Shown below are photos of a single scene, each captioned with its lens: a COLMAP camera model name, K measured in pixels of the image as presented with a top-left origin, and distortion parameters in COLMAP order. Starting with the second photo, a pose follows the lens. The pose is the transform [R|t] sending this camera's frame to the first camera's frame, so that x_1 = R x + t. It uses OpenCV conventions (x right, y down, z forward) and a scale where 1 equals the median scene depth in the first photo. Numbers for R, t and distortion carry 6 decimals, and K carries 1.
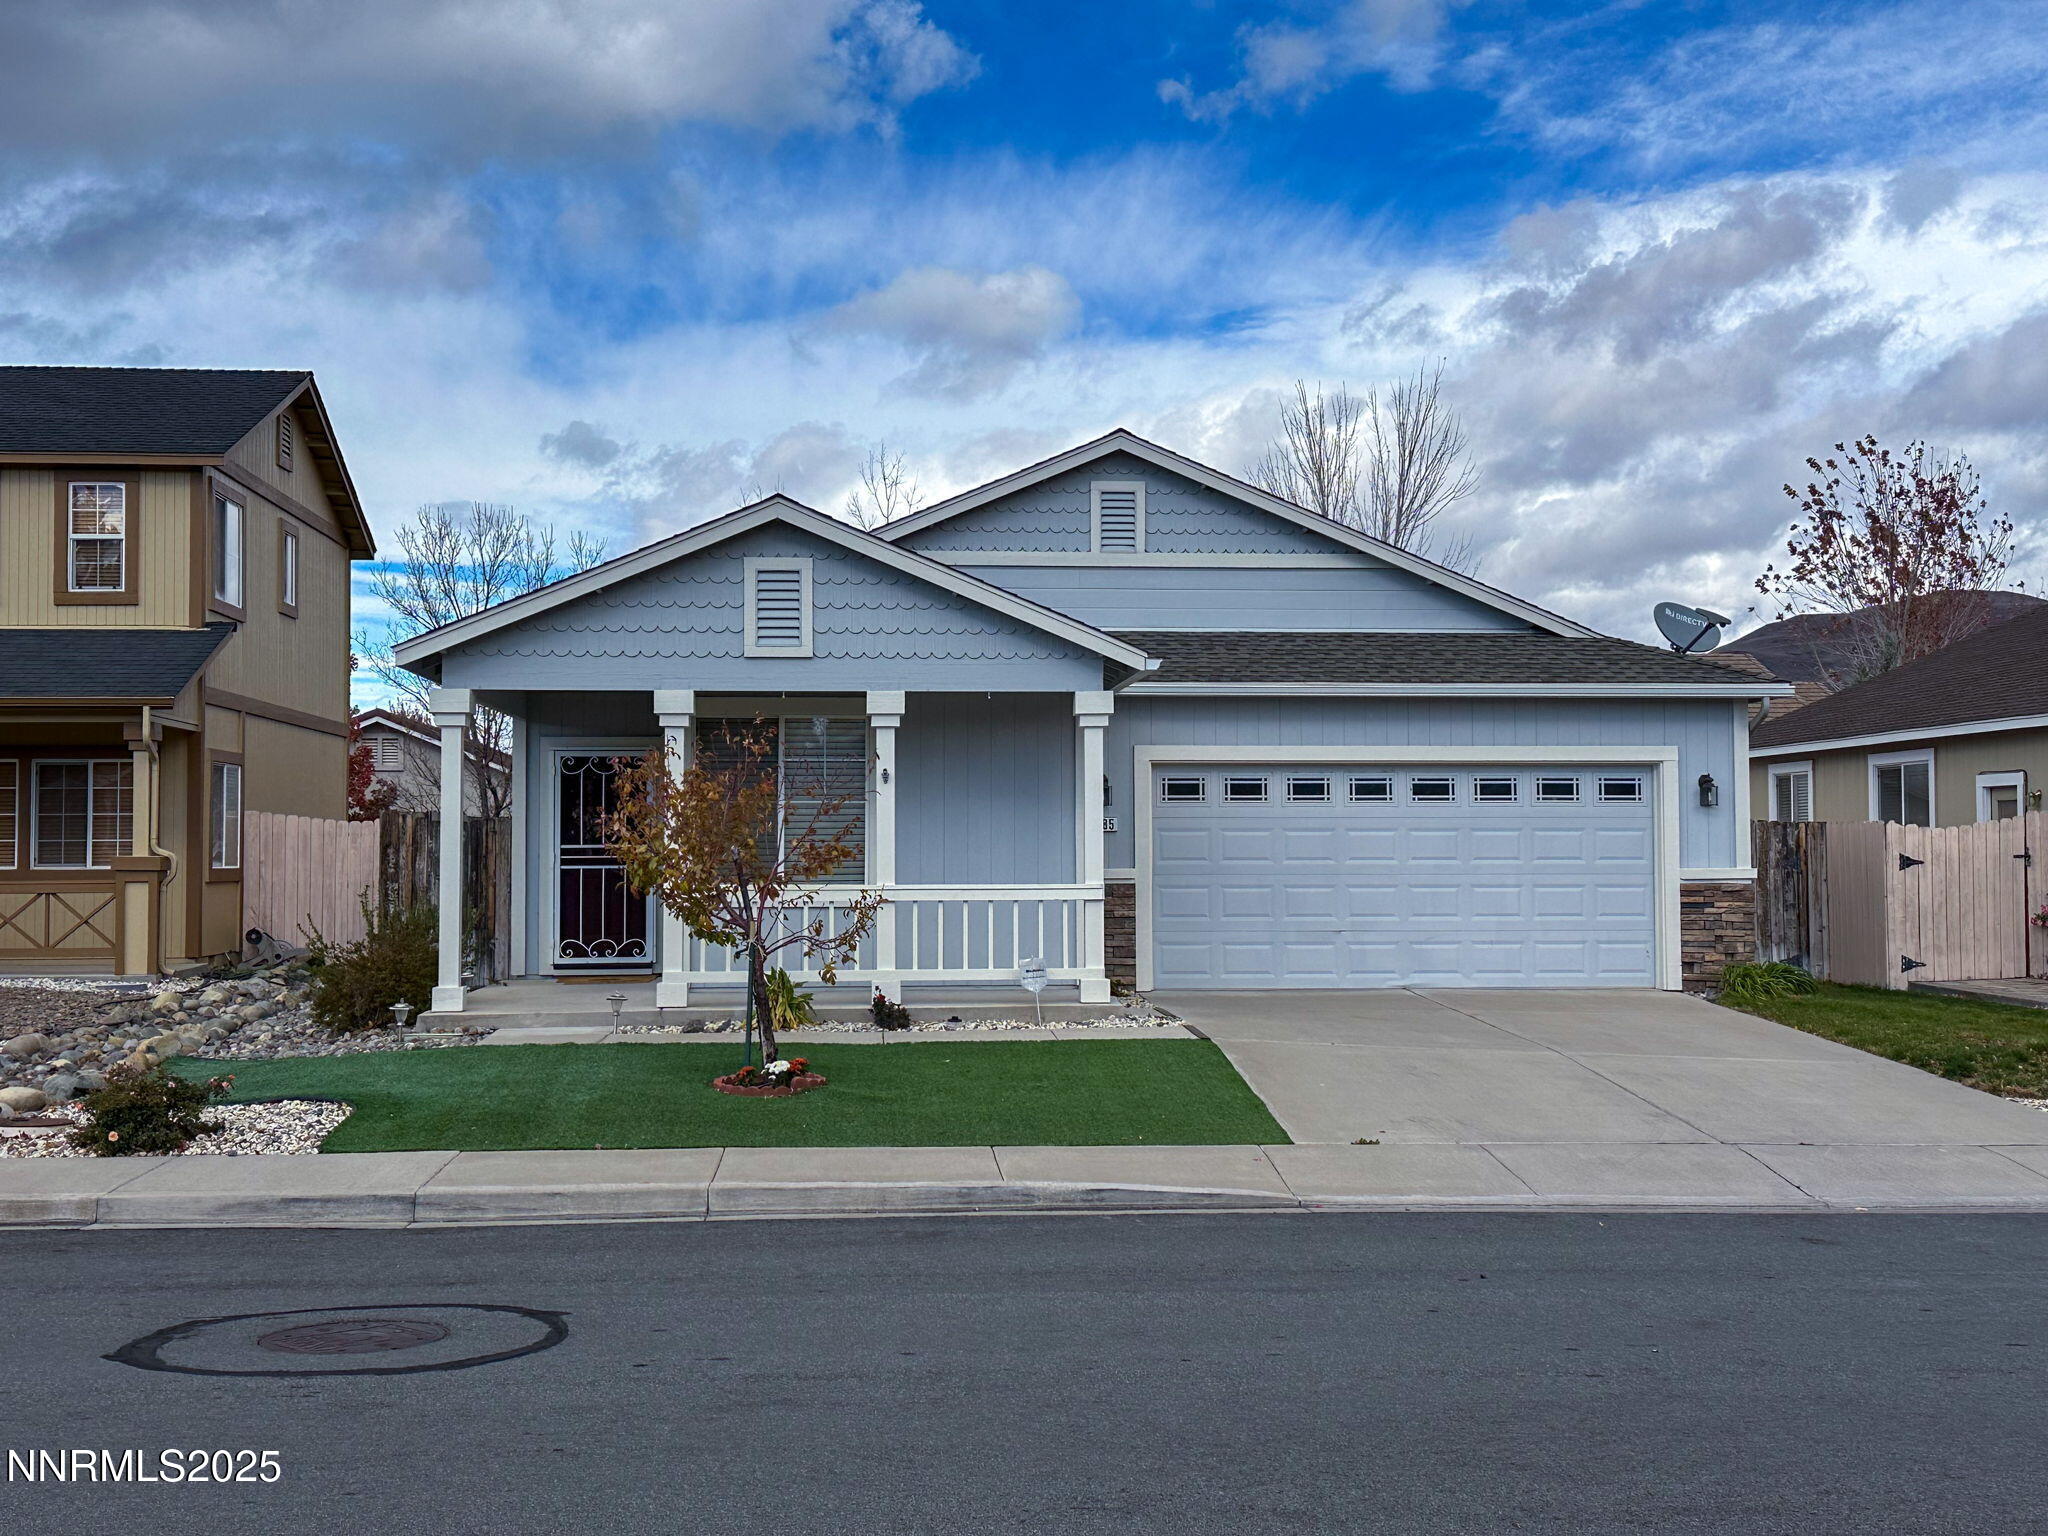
lens RADIAL K [[2408.9, 0, 1027.1], [0, 2408.9, 718.8], [0, 0, 1]] dist [0.098867, 0.000000]
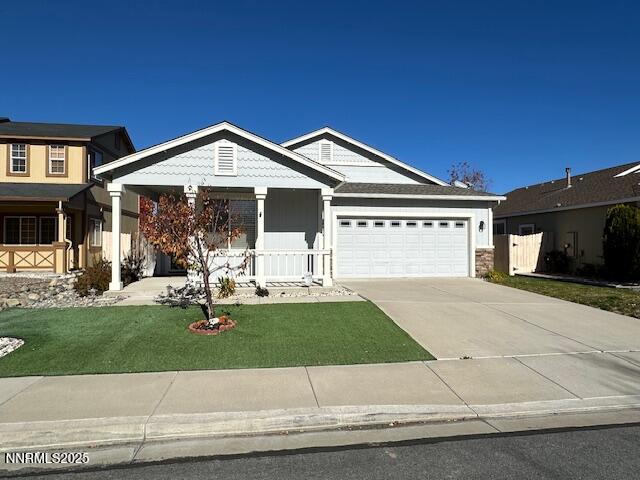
lens RADIAL K [[396.8, 0, 319.5], [0, 396.8, 241.6], [0, 0, 1]] dist [-0.017089, 0.010209]
pose [[0.997128, 0.002849, 0.075685, -0.018404], [-0.006042, 0.999100, 0.041994, 0.031097], [-0.075497, -0.042331, 0.996247, 0.407817]]
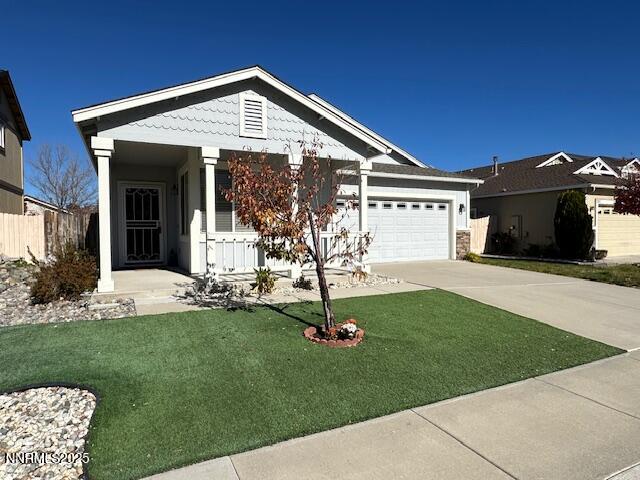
lens RADIAL K [[396.8, 0, 321.6], [0, 396.8, 243.2], [0, 0, 1]] dist [-0.017089, 0.010209]
pose [[0.924702, -0.015843, 0.380362, -0.161829], [-0.015813, 0.996673, 0.079956, 0.039477], [-0.380363, -0.079950, 0.921375, 0.508314]]
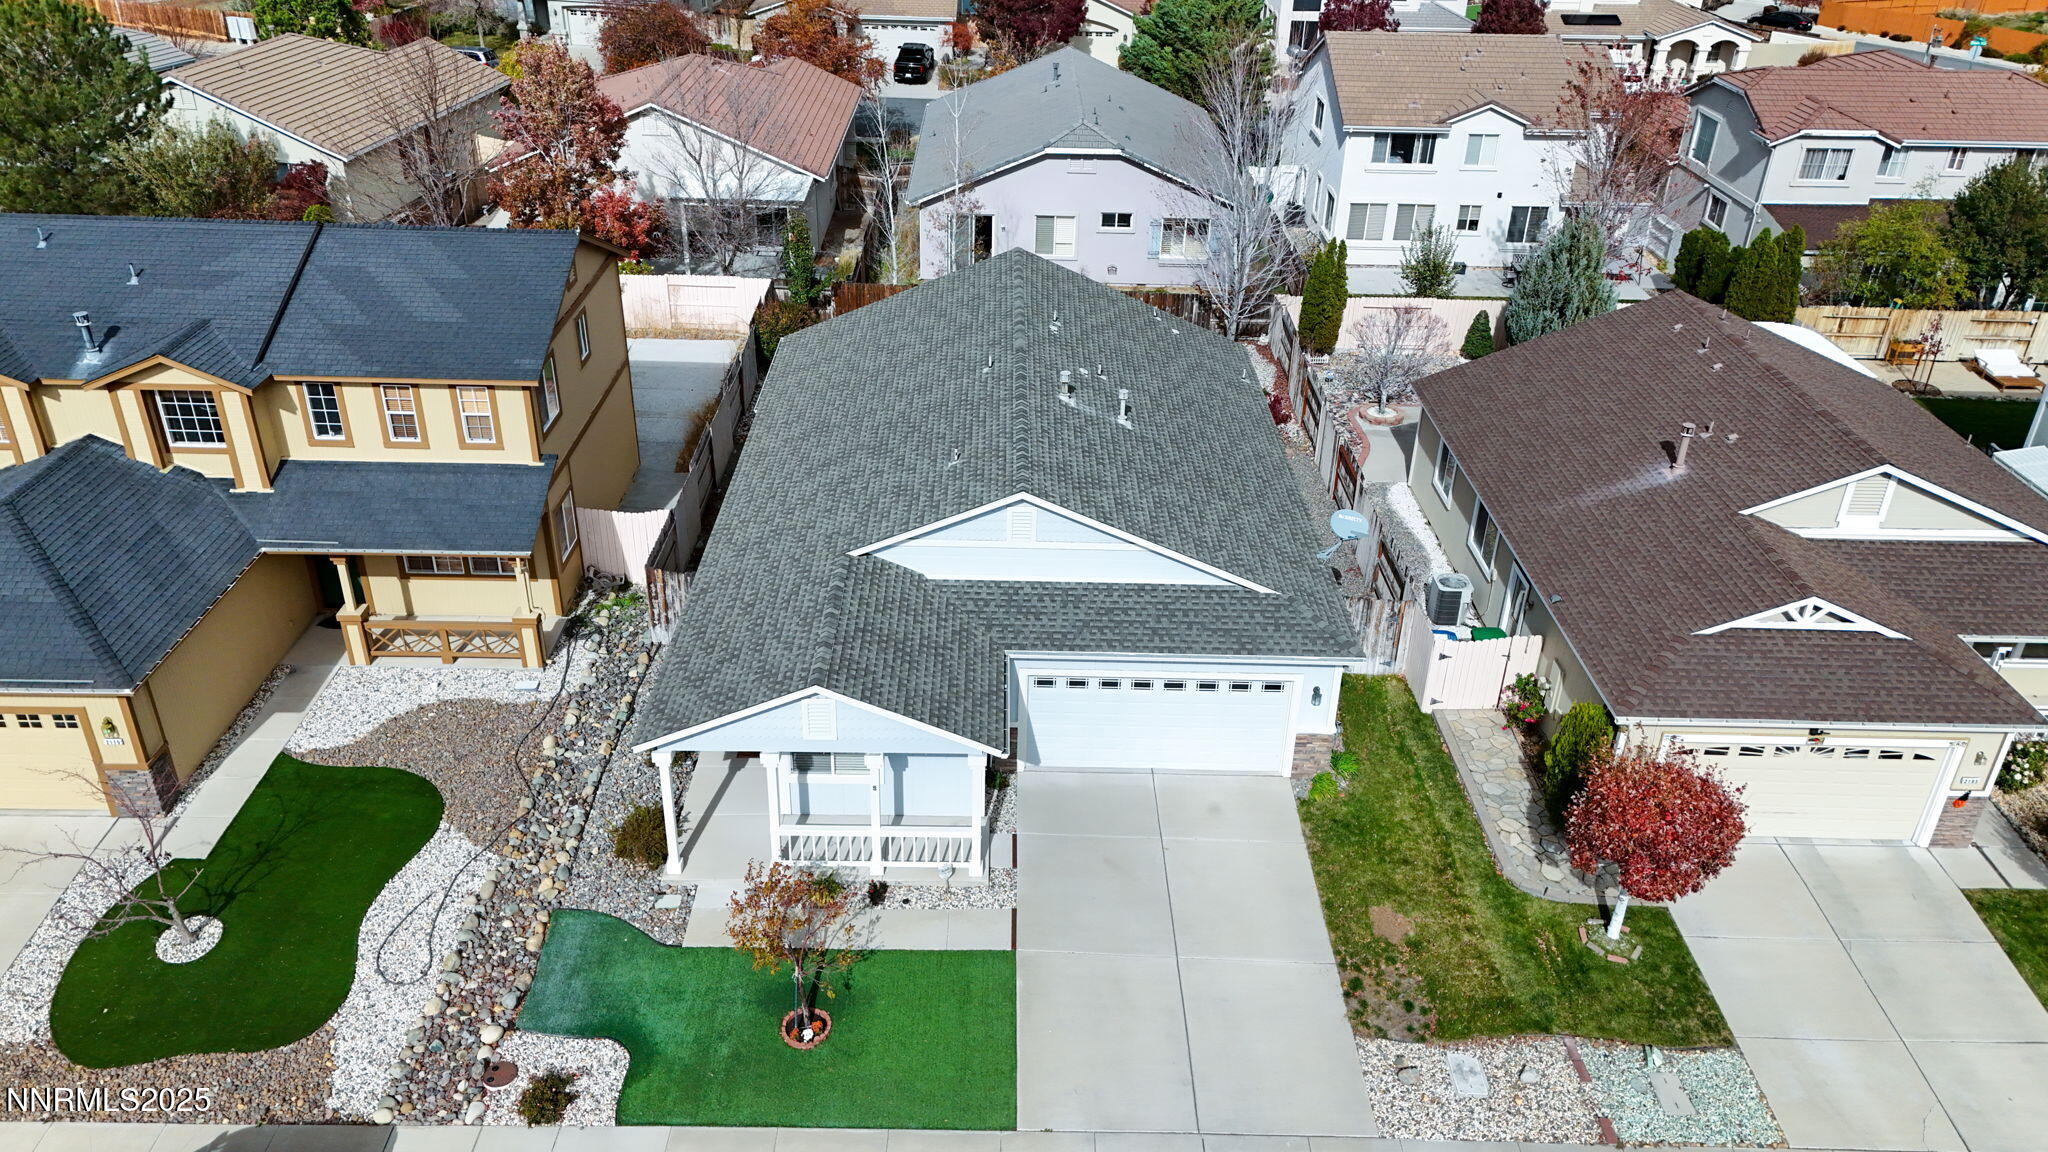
lens RADIAL K [[1523.7, 0, 1004.7], [0, 1523.7, 576.2], [0, 0, 1]] dist [0.059945, -0.044696]
pose [[0.996614, 0.058155, -0.058122, 0.098572], [-0.018189, 0.845334, 0.533928, -0.694784], [0.080183, -0.531063, 0.843530, 0.008920]]
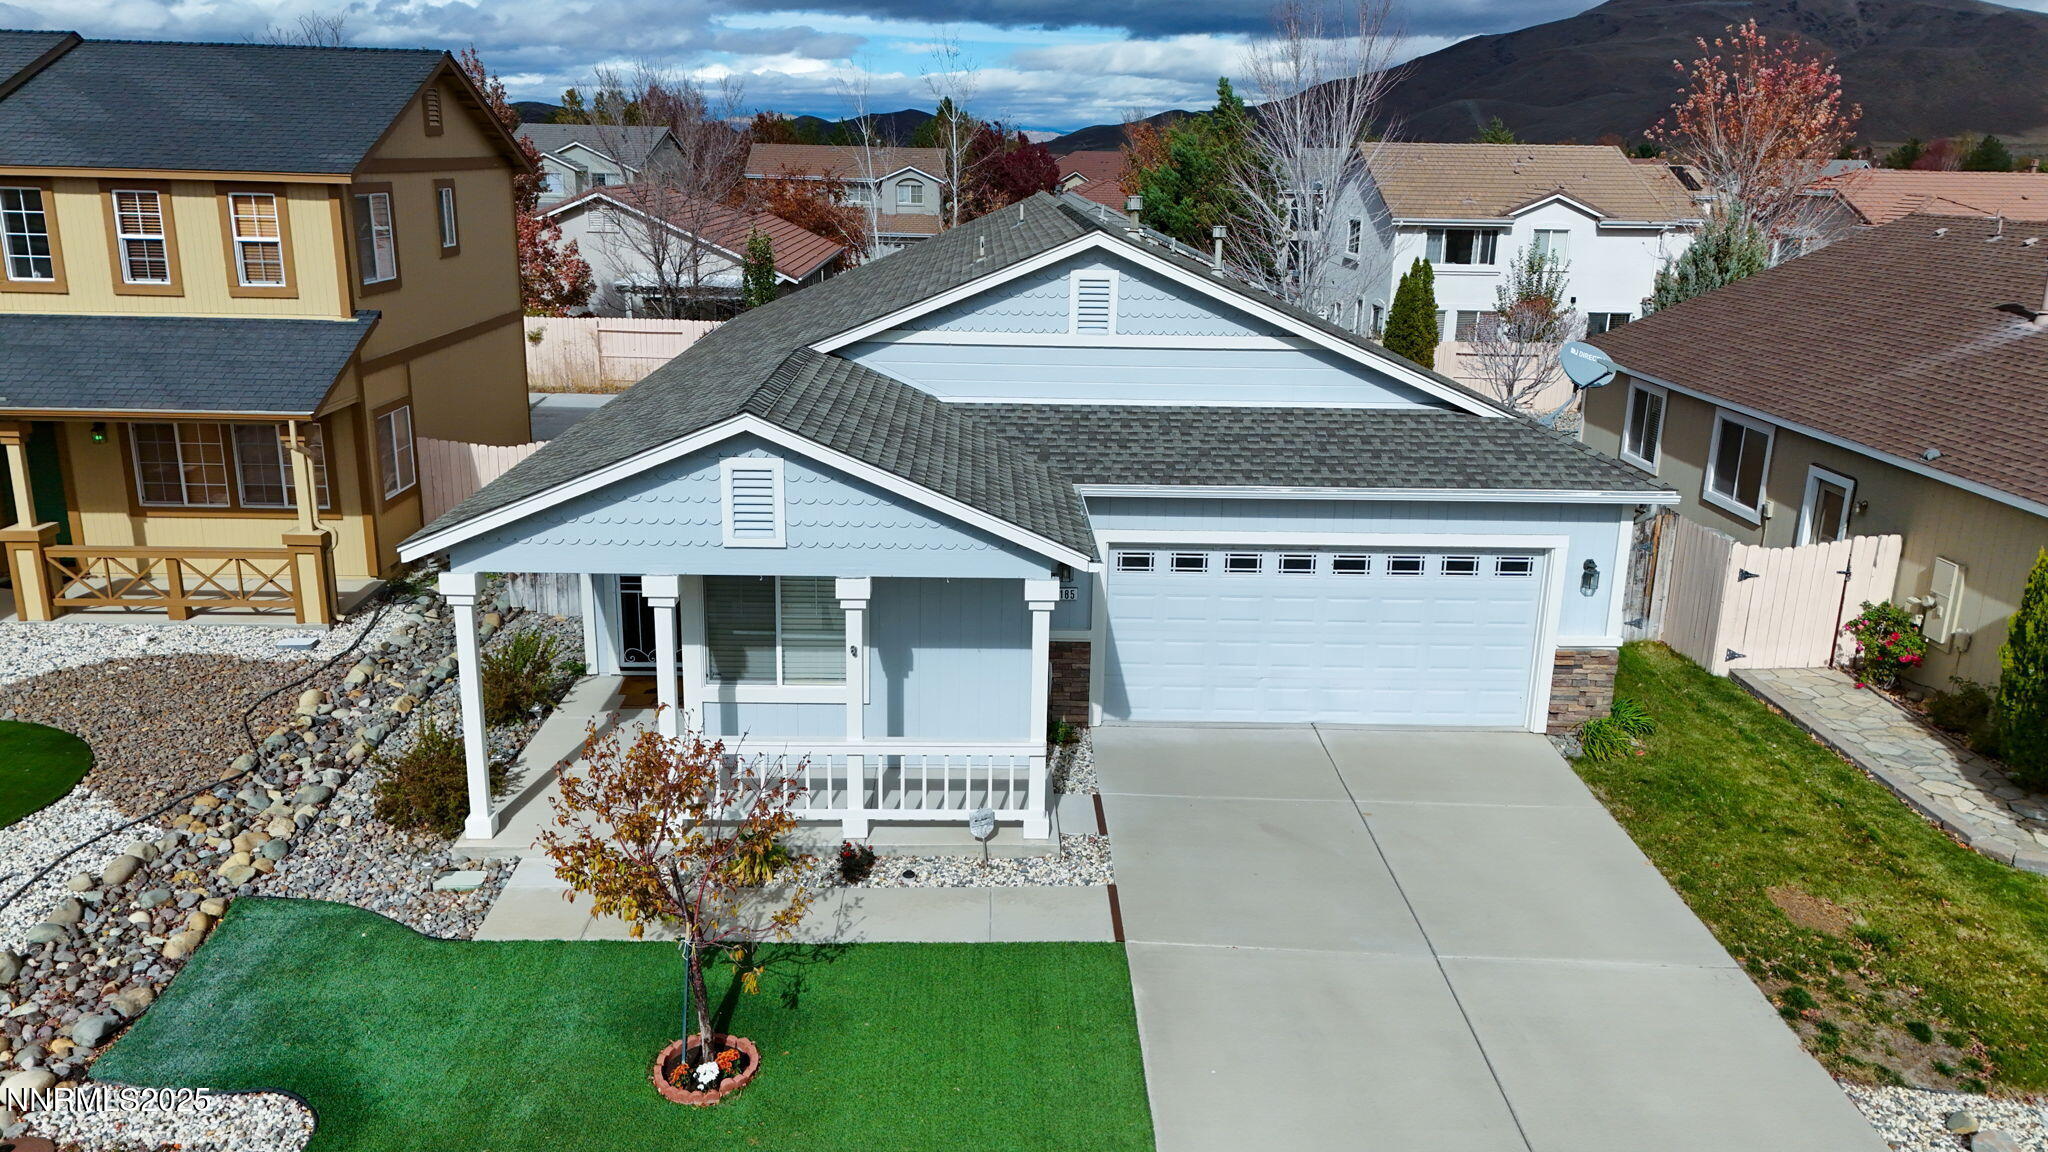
lens RADIAL K [[1523.7, 0, 1010.0], [0, 1523.7, 568.1], [0, 0, 1]] dist [0.059945, -0.044696]
pose [[0.998184, 0.036090, -0.048239, 0.039327], [-0.018856, 0.947636, 0.318796, -0.202011], [0.057219, -0.317307, 0.946595, 0.292910]]
